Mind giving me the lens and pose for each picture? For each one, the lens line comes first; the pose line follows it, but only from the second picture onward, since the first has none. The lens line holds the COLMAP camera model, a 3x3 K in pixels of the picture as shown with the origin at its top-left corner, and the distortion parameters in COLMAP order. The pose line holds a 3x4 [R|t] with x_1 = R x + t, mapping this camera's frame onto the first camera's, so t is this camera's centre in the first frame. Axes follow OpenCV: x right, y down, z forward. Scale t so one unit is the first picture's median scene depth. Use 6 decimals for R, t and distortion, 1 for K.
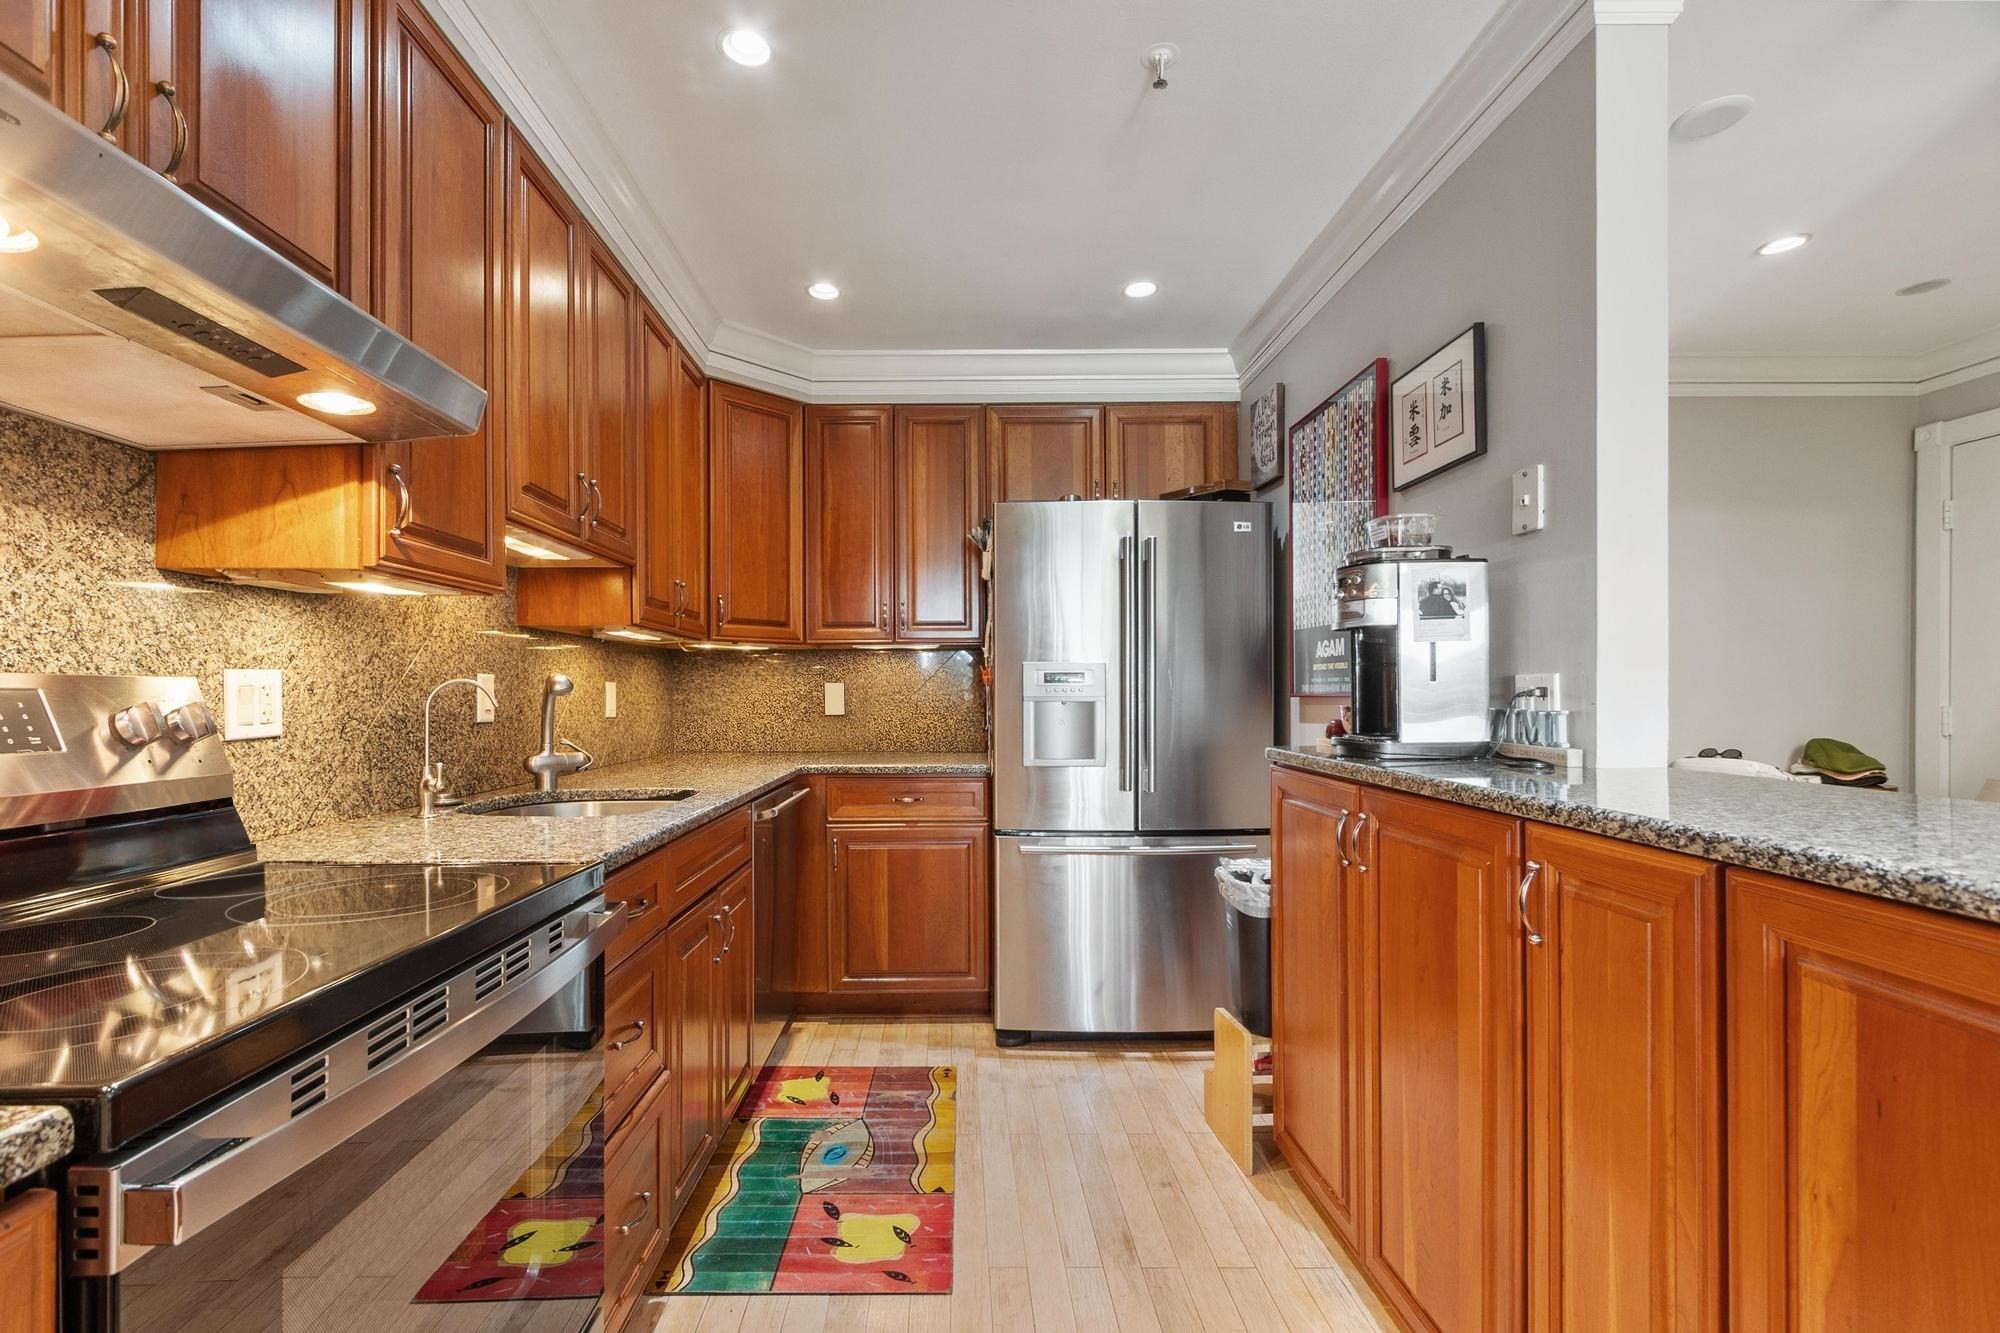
lens RADIAL K [[877.8, 0, 964.7], [0, 877.8, 696.6], [0, 0, 1]] dist [0.003869, -0.001517]
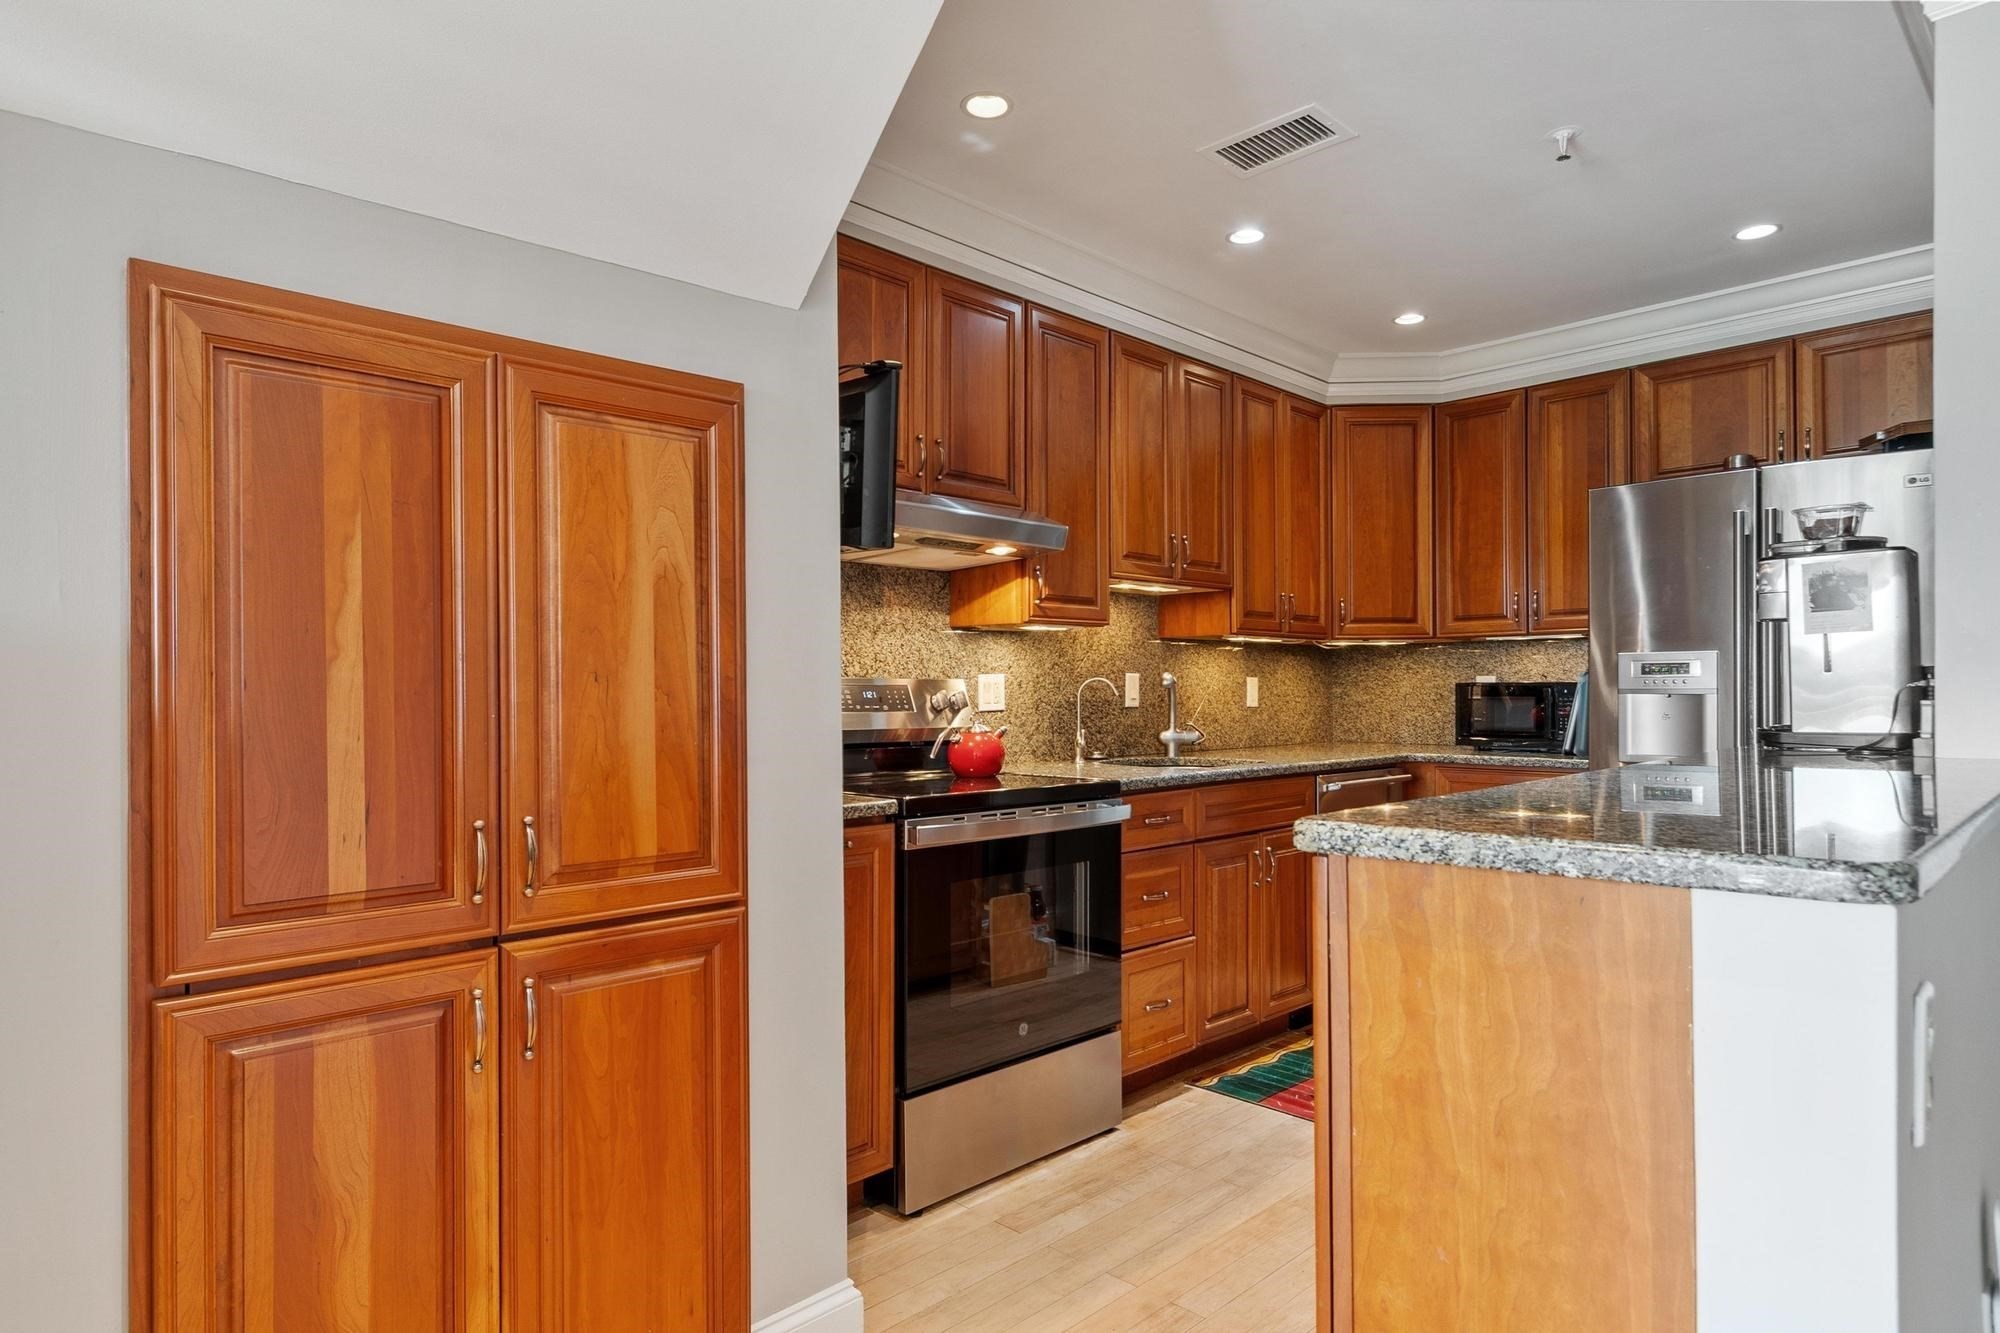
lens RADIAL K [[1136.6, 0, 956.8], [0, 1136.6, 685.7], [0, 0, 1]] dist [0.006535, 0.002228]
pose [[0.686705, -0.003492, -0.726928, 0.676817], [-0.000232, 0.999987, -0.005023, 0.004248], [0.726936, 0.003618, 0.686696, -0.539801]]
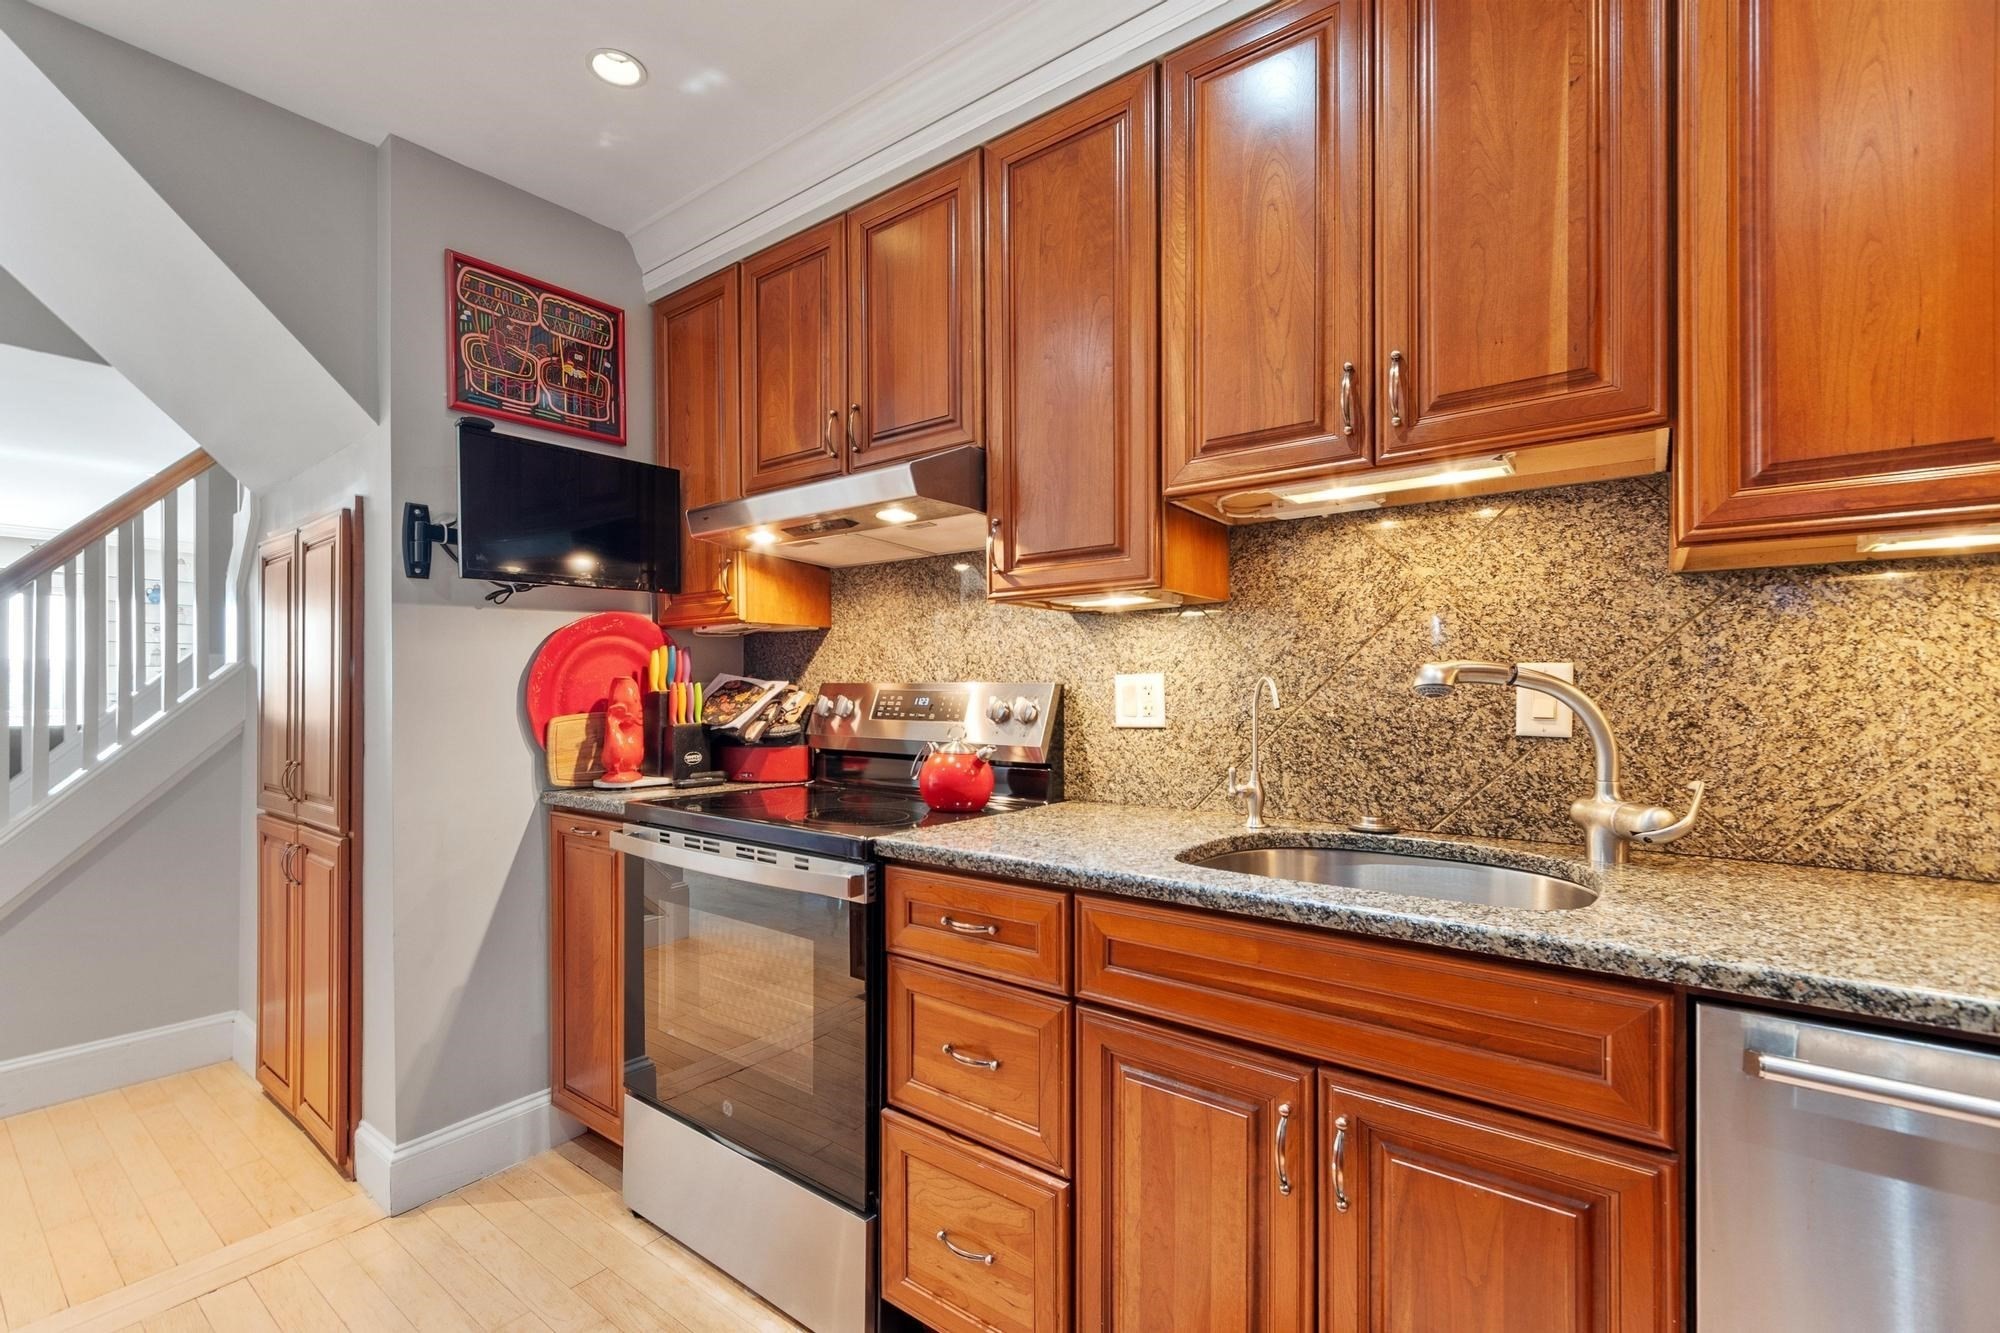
lens RADIAL K [[877.8, 0, 965.9], [0, 877.8, 693.1], [0, 0, 1]] dist [0.003869, -0.001517]
pose [[-0.632386, 0.004239, -0.774641, 0.262936], [0.000001, 0.999985, 0.005471, -0.007461], [0.774653, 0.003459, -0.632377, 1.199245]]
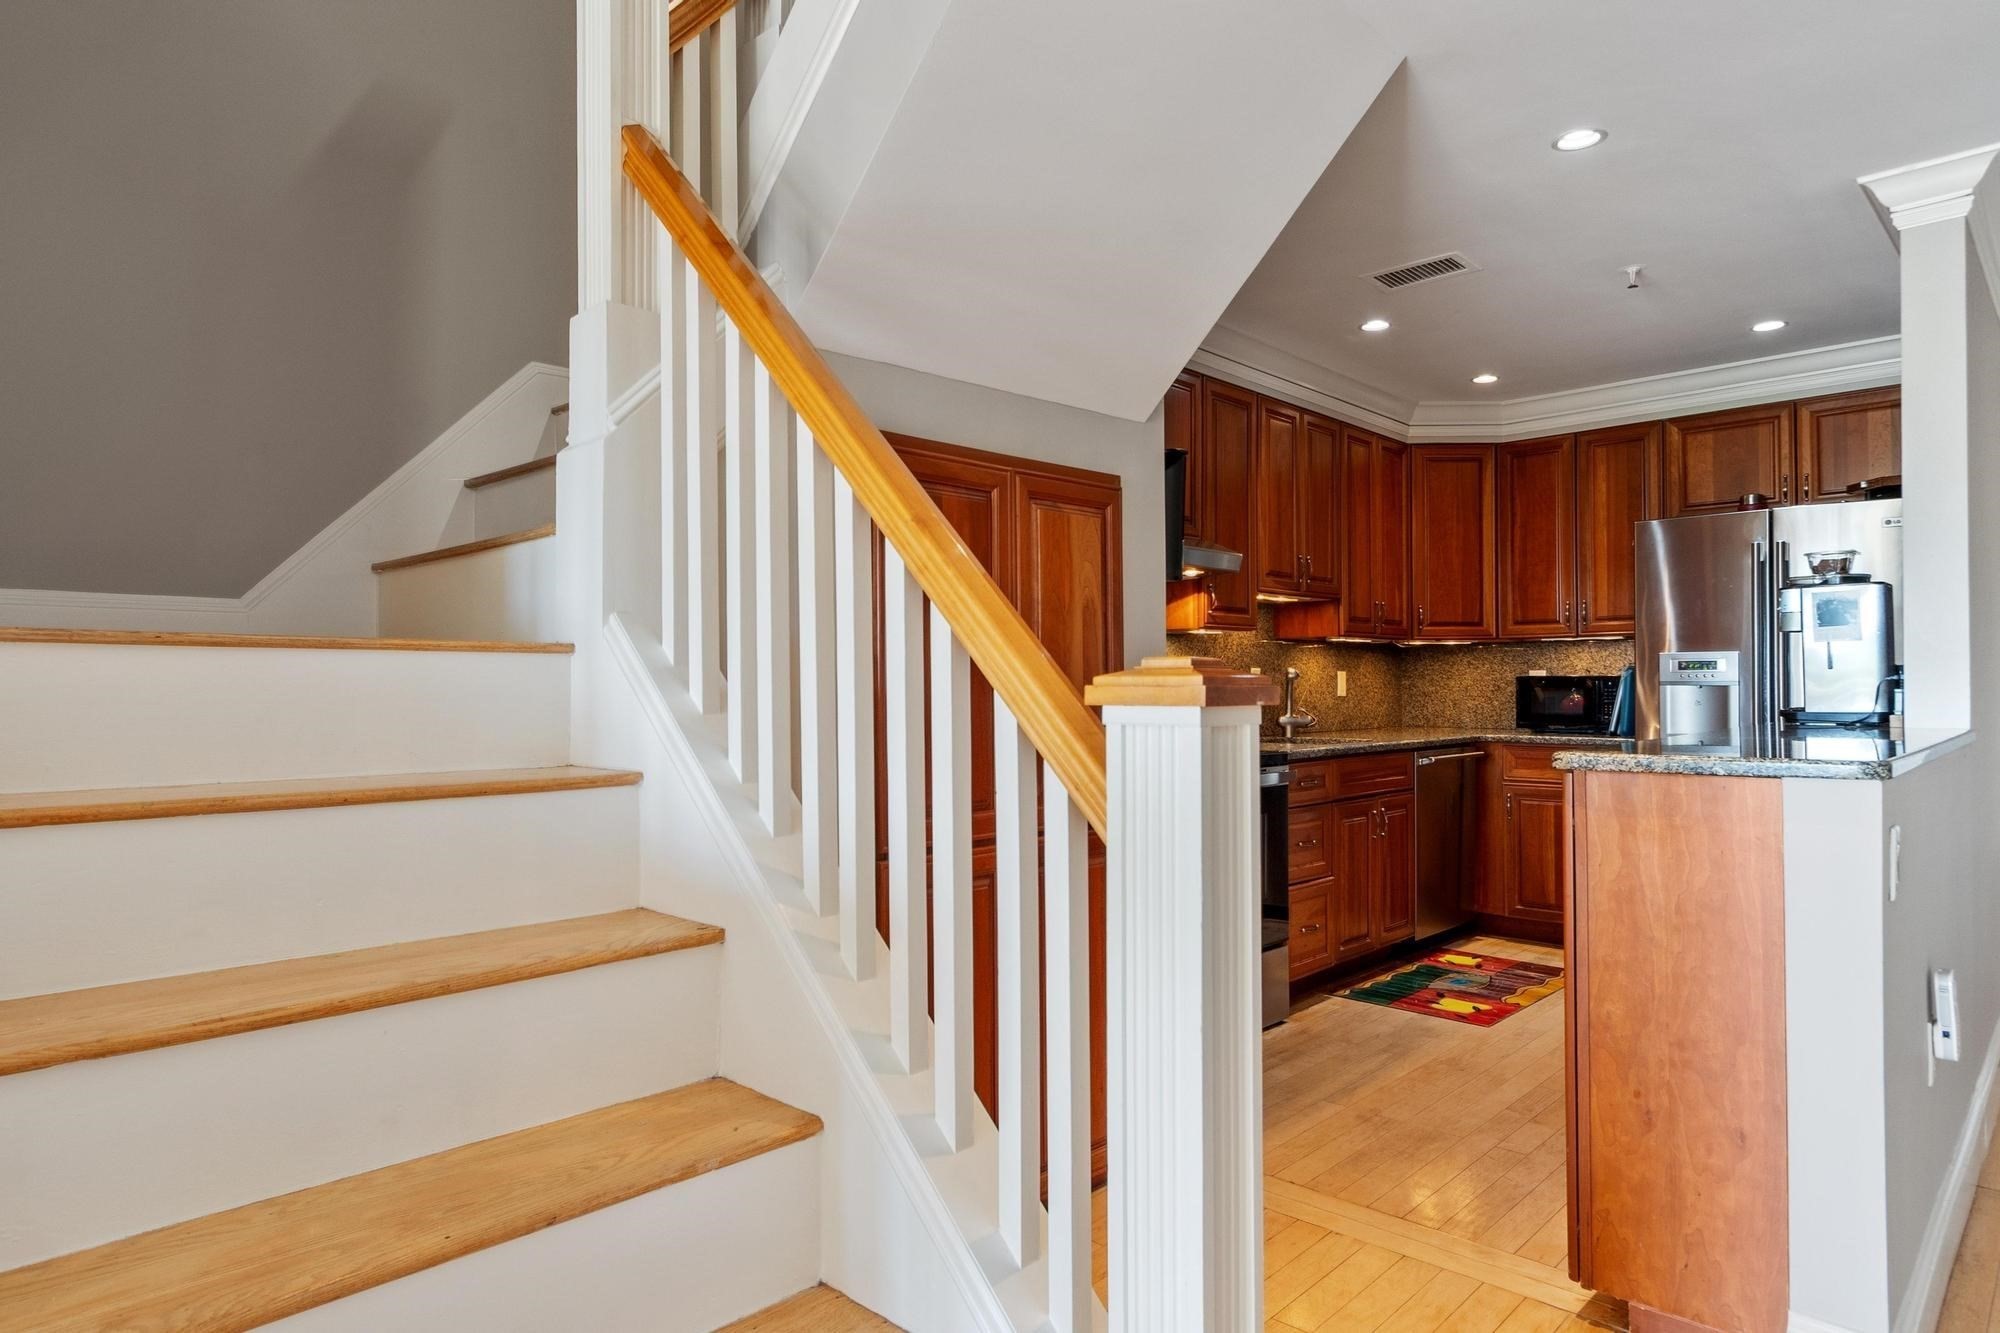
lens RADIAL K [[1160.0, 0, 957.3], [0, 1160.0, 670.2], [0, 0, 1]] dist [0.008061, -0.003417]
pose [[0.702494, -0.007582, -0.711650, 0.747712], [-0.001526, 0.999925, -0.012160, 0.008034], [0.711688, 0.009628, 0.702429, -1.144947]]
